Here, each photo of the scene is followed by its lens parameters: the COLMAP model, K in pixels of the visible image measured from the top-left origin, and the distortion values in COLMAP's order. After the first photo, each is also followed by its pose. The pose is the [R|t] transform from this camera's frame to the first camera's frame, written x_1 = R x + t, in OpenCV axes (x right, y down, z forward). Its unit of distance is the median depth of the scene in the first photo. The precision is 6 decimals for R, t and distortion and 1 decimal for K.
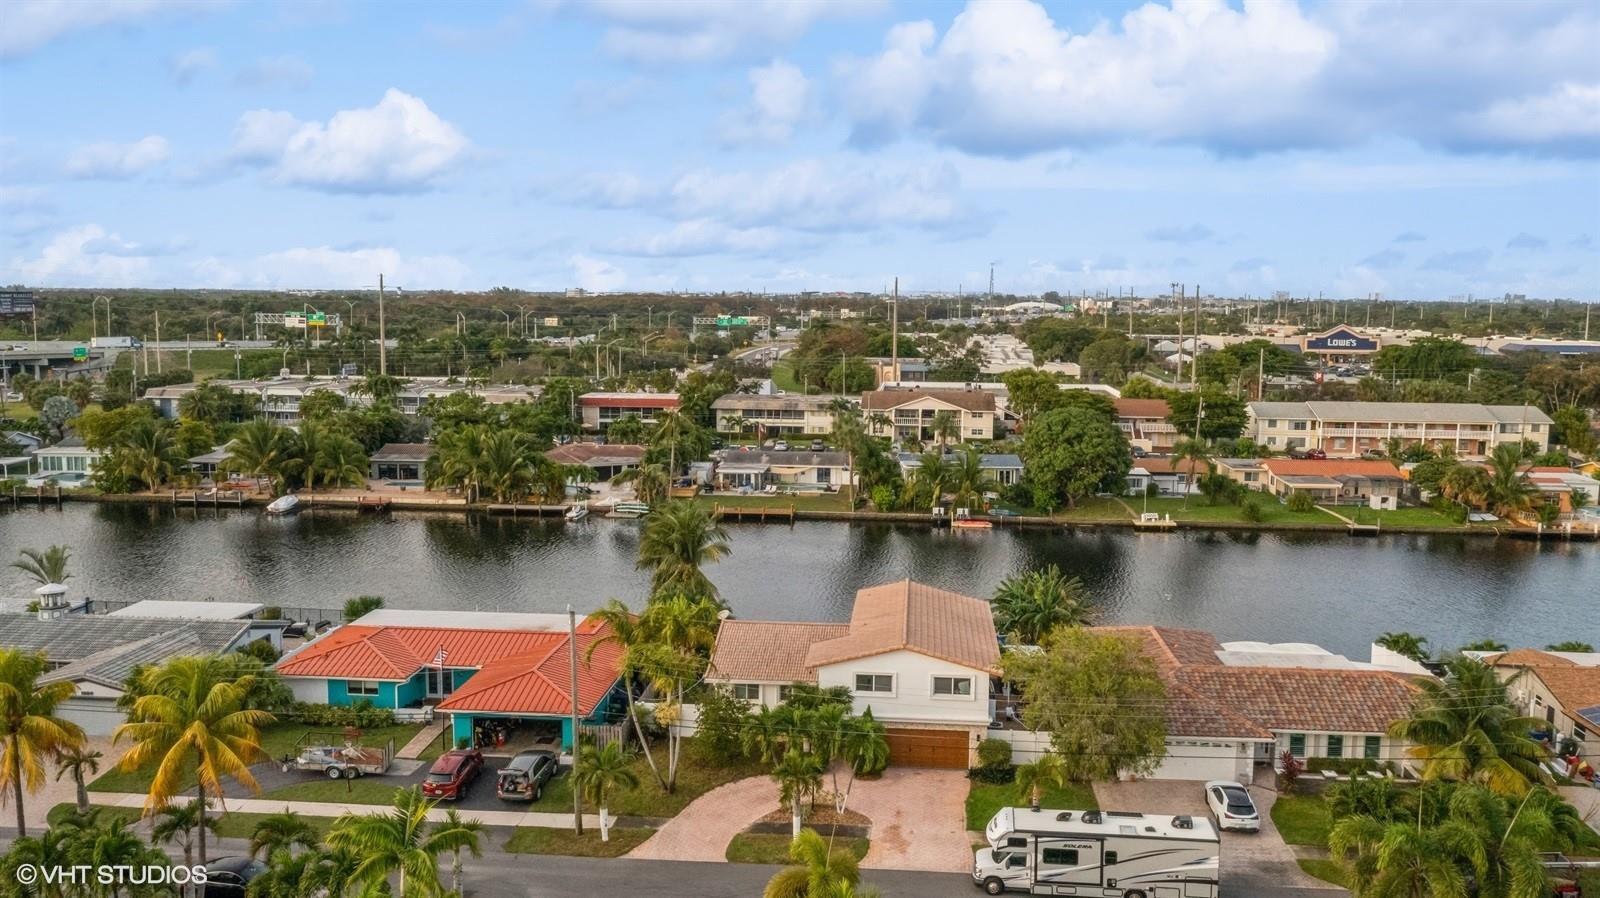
lens RADIAL K [[1287.9, 0, 799.7], [0, 1287.9, 454.6], [0, 0, 1]] dist [-0.012829, -0.001851]
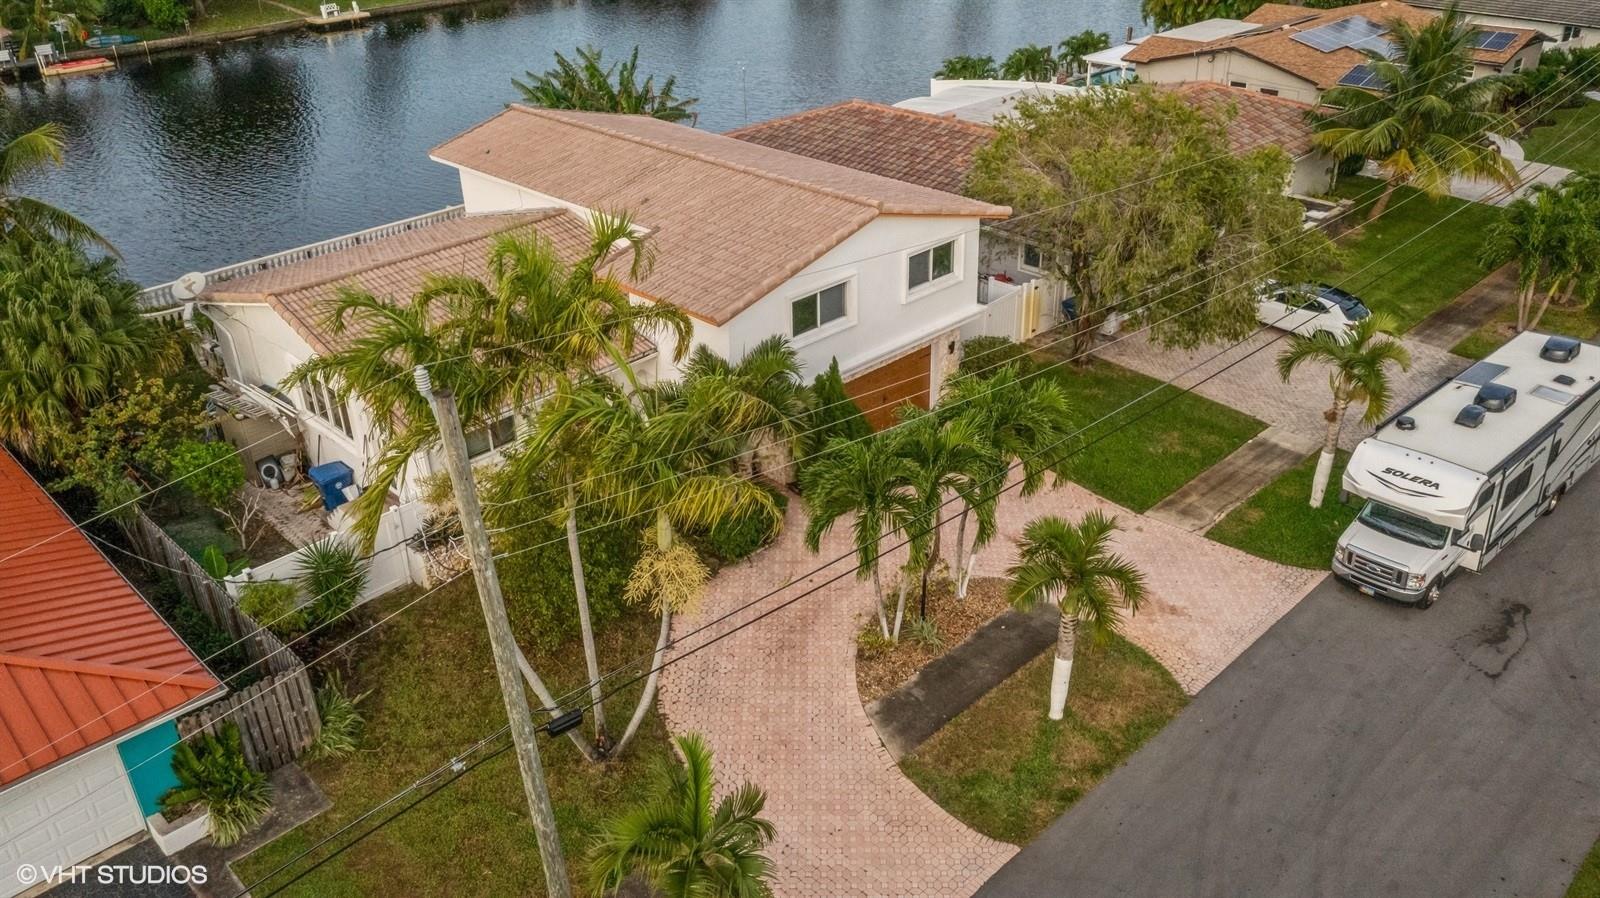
lens RADIAL K [[1272.5, 0, 800.0], [0, 1272.5, 449.0], [0, 0, 1]] dist [-0.014422, 0.005461]
pose [[0.646371, -0.382030, 0.660498, -0.259574], [0.124169, 0.906759, 0.402953, 0.041375], [-0.752852, -0.178443, 0.633539, 0.712217]]
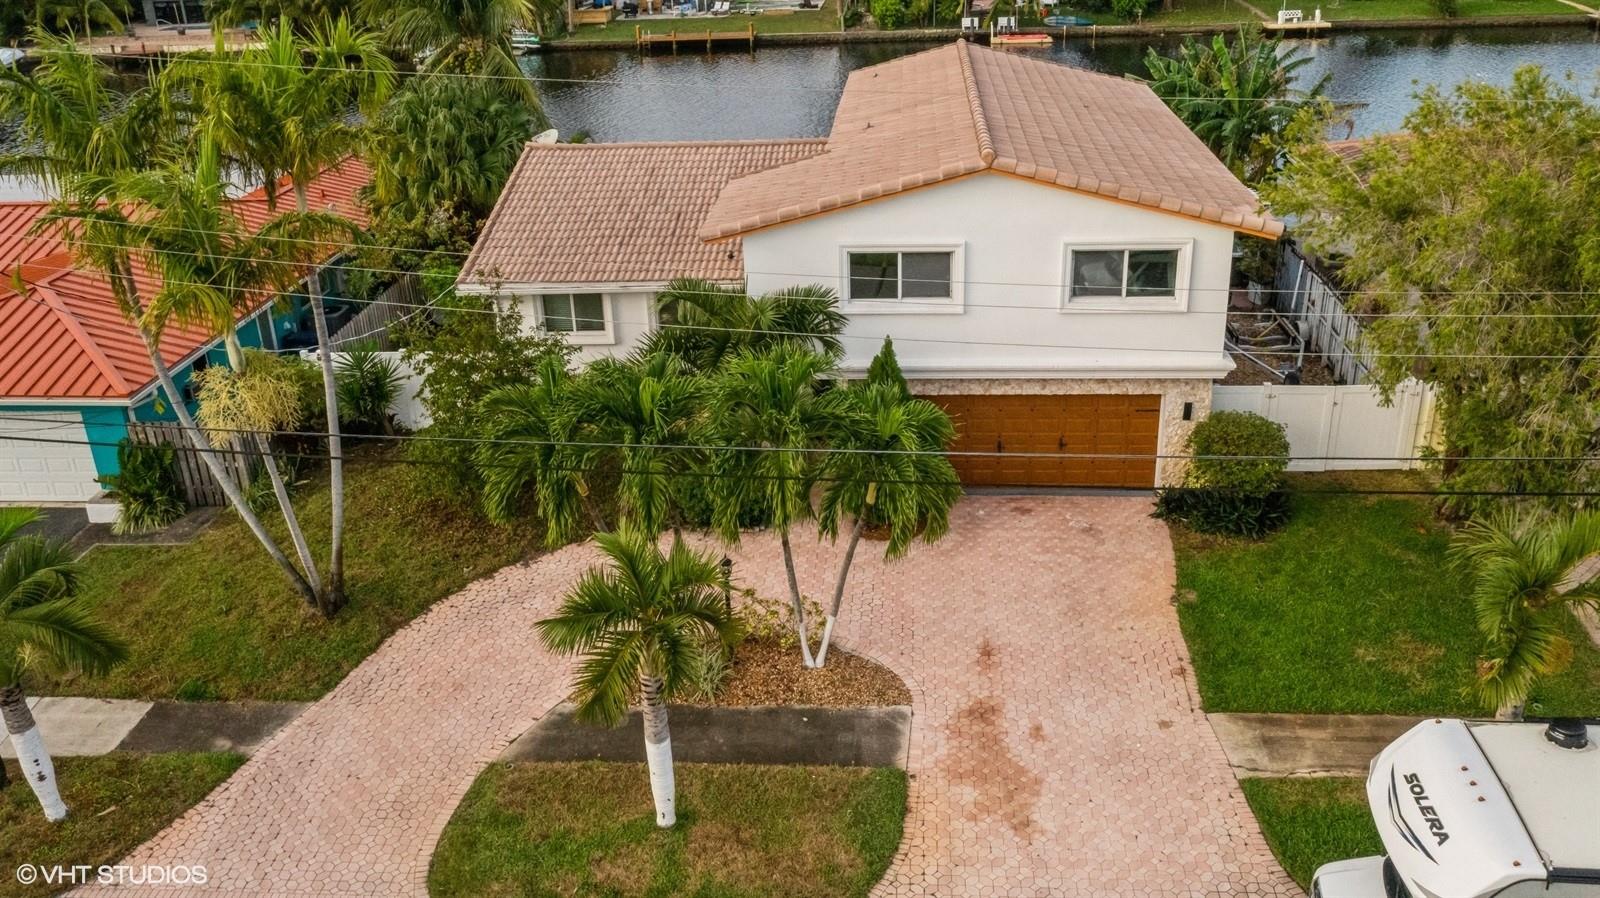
lens RADIAL K [[1330.1, 0, 800.0], [0, 1330.1, 449.0], [0, 0, 1]] dist [-0.012795, 0.001586]
pose [[0.998970, -0.045090, -0.005176, 0.029904], [0.044640, 0.955546, 0.291442, 0.115282], [-0.008195, -0.291373, 0.956574, 0.636193]]
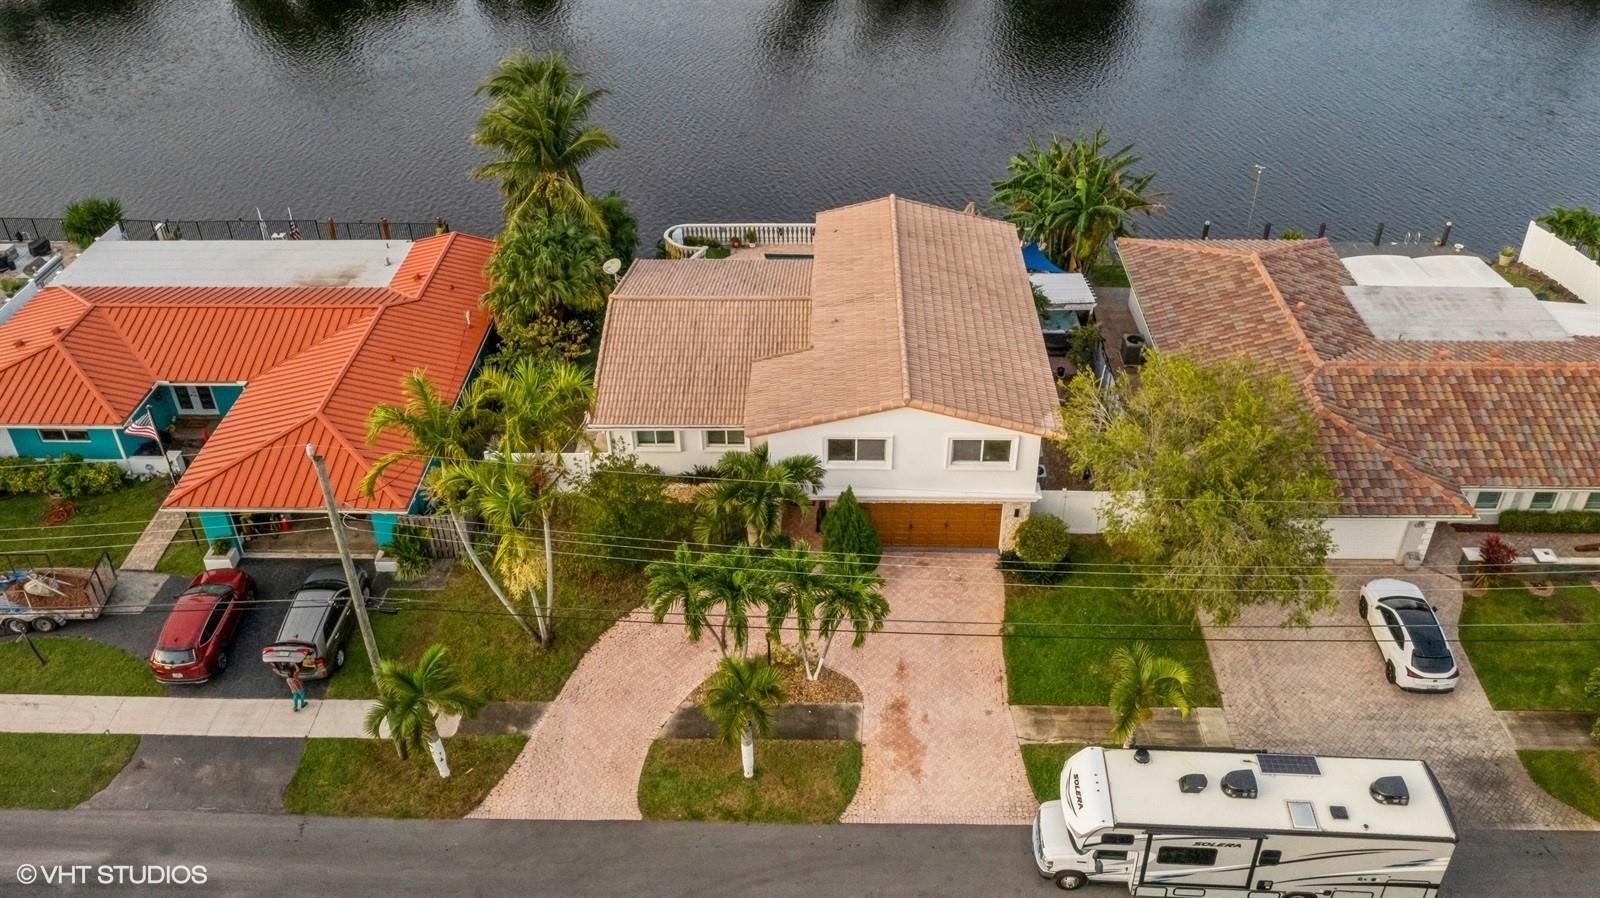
lens RADIAL K [[1272.5, 0, 800.0], [0, 1272.5, 449.0], [0, 0, 1]] dist [-0.014422, 0.005461]
pose [[0.997764, -0.052921, 0.040819, 0.004988], [0.027344, 0.880527, 0.473207, -0.115619], [-0.060985, -0.471033, 0.880005, 0.457079]]
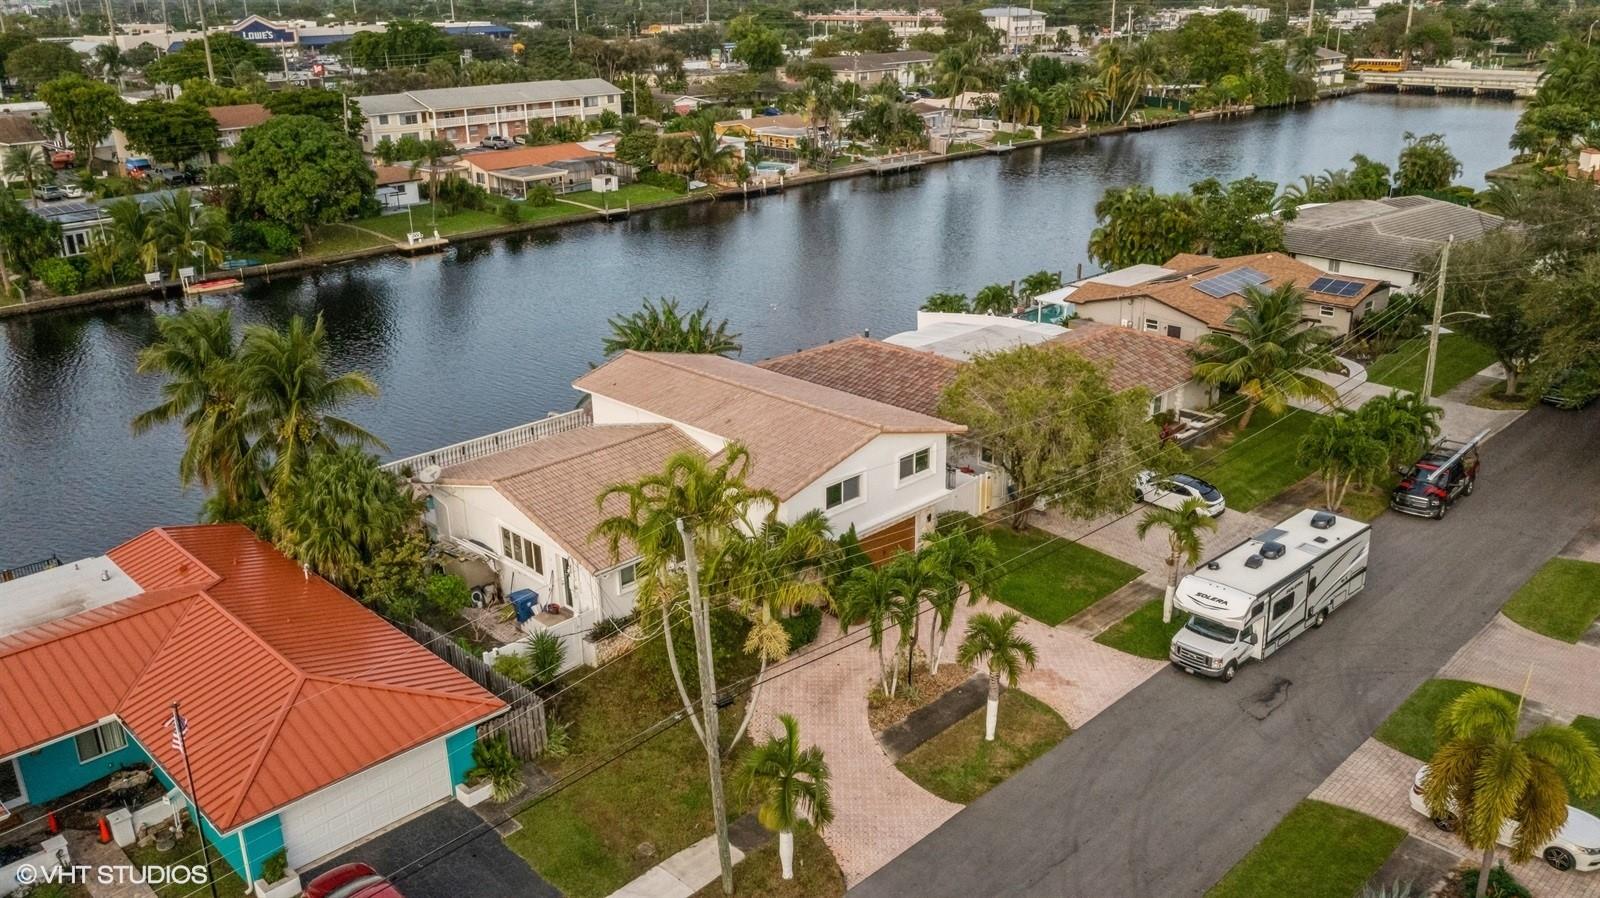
lens RADIAL K [[1272.5, 0, 800.0], [0, 1272.5, 449.0], [0, 0, 1]] dist [-0.014422, 0.005461]
pose [[0.645217, -0.281692, 0.710173, -0.446374], [0.117021, 0.955015, 0.272491, -0.038191], [-0.754984, -0.092711, 0.649156, 0.564947]]
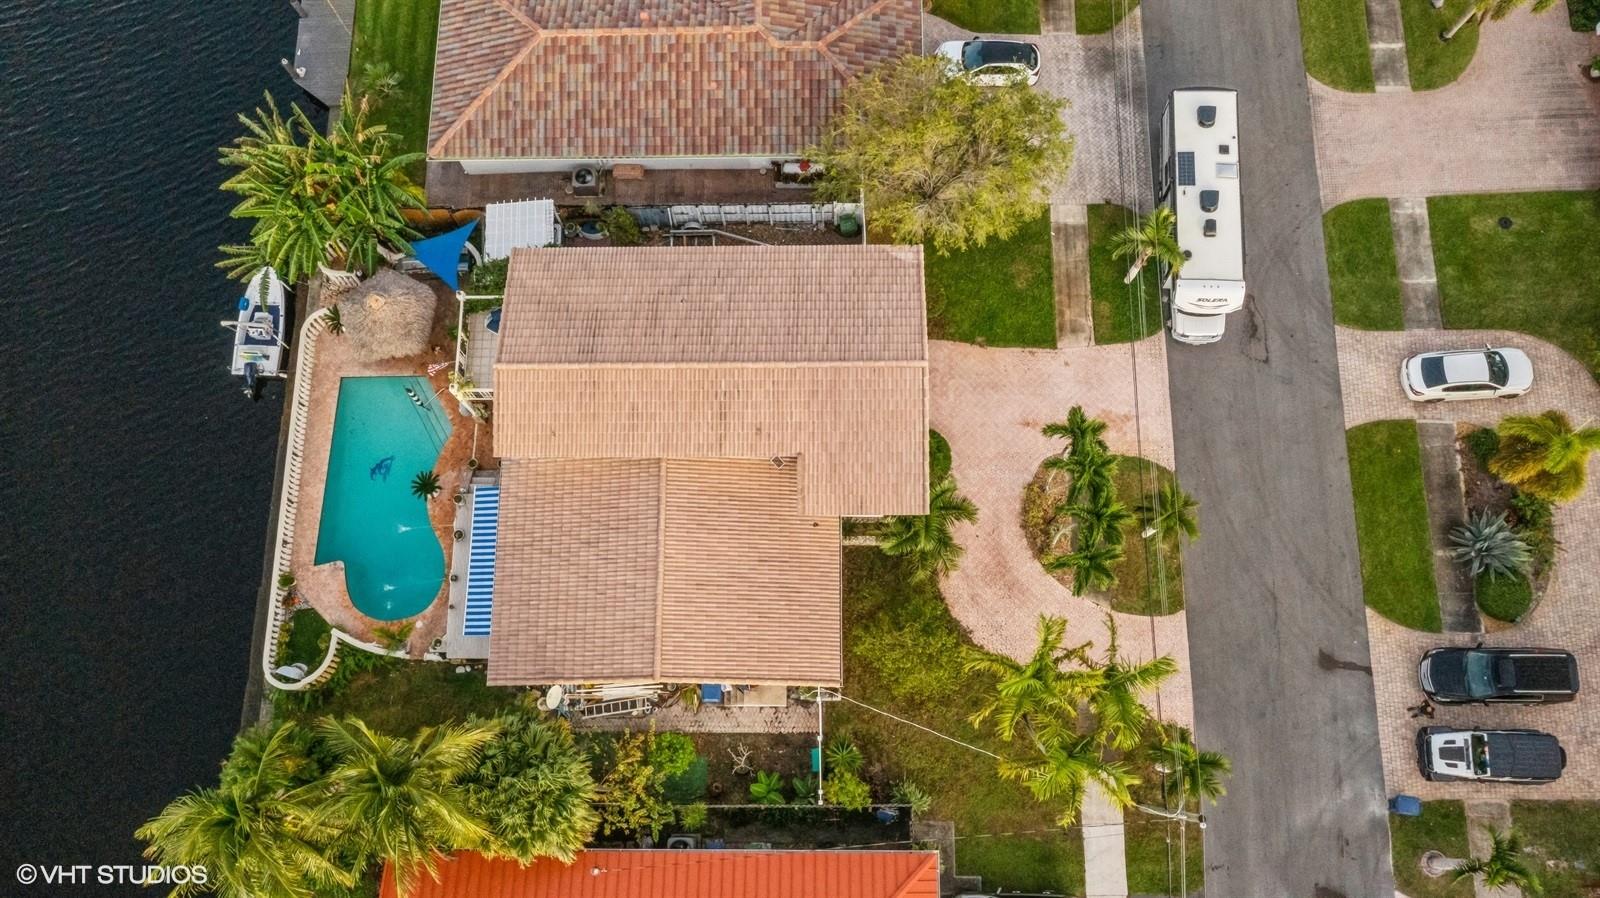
lens RADIAL K [[1330.1, 0, 800.0], [0, 1330.1, 449.0], [0, 0, 1]] dist [-0.012795, 0.001586]
pose [[-0.089273, -0.960093, 0.265052, -0.142103], [0.150069, 0.250111, 0.956517, -0.519744], [-0.984637, 0.125168, 0.121752, 0.971355]]
